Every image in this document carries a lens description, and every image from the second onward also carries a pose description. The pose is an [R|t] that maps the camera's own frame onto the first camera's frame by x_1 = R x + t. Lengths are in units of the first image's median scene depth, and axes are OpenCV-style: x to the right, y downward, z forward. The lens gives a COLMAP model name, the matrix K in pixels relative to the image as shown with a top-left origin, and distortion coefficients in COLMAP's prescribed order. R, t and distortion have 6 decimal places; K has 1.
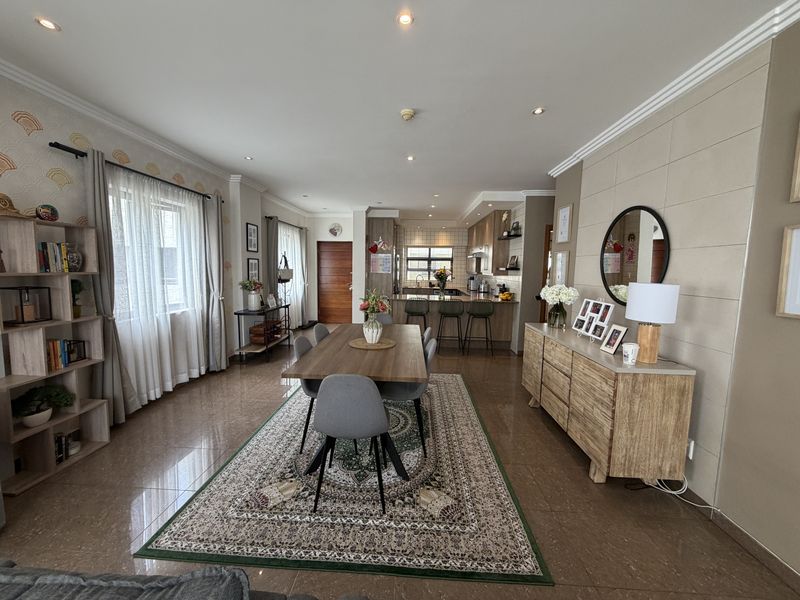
lens RADIAL K [[318.3, 0, 396.7], [0, 318.3, 300.7], [0, 0, 1]] dist [-0.000985, 0.000062]
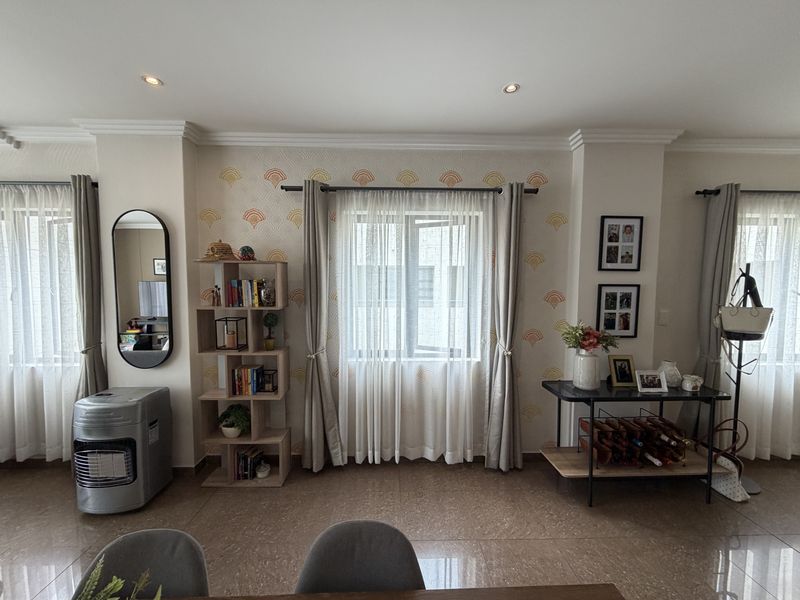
lens RADIAL K [[321.7, 0, 397.9], [0, 321.7, 297.8], [0, 0, 1]] dist [-0.000322, 0.000003]
pose [[0.077758, 0.038626, -0.996224, 0.050465], [-0.106036, 0.993902, 0.030260, -0.157922], [0.991317, 0.103283, 0.081380, 1.080437]]
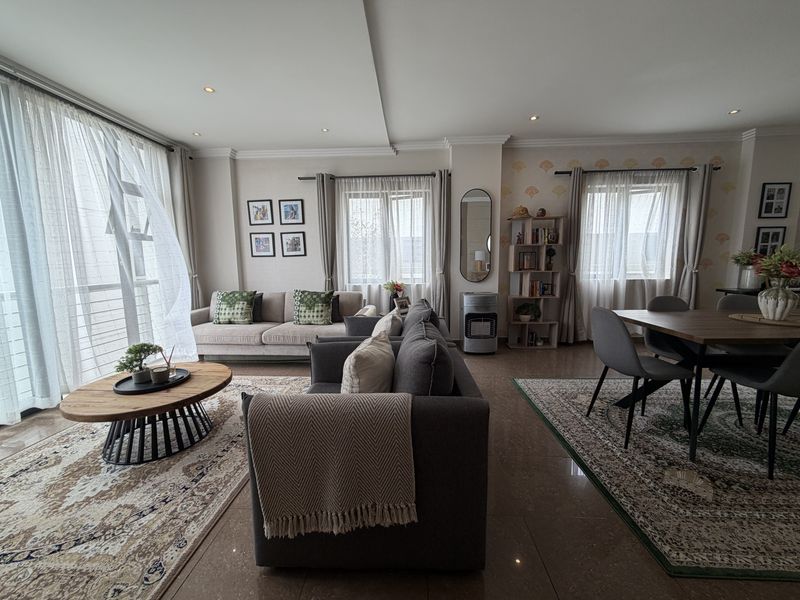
lens RADIAL K [[318.3, 0, 396.7], [0, 318.3, 300.7], [0, 0, 1]] dist [-0.000985, 0.000062]
pose [[0.005705, 0.107539, -0.994184, 0.627332], [-0.089976, 0.990223, 0.106594, 0.089291], [0.995928, 0.088844, 0.015325, 0.117642]]
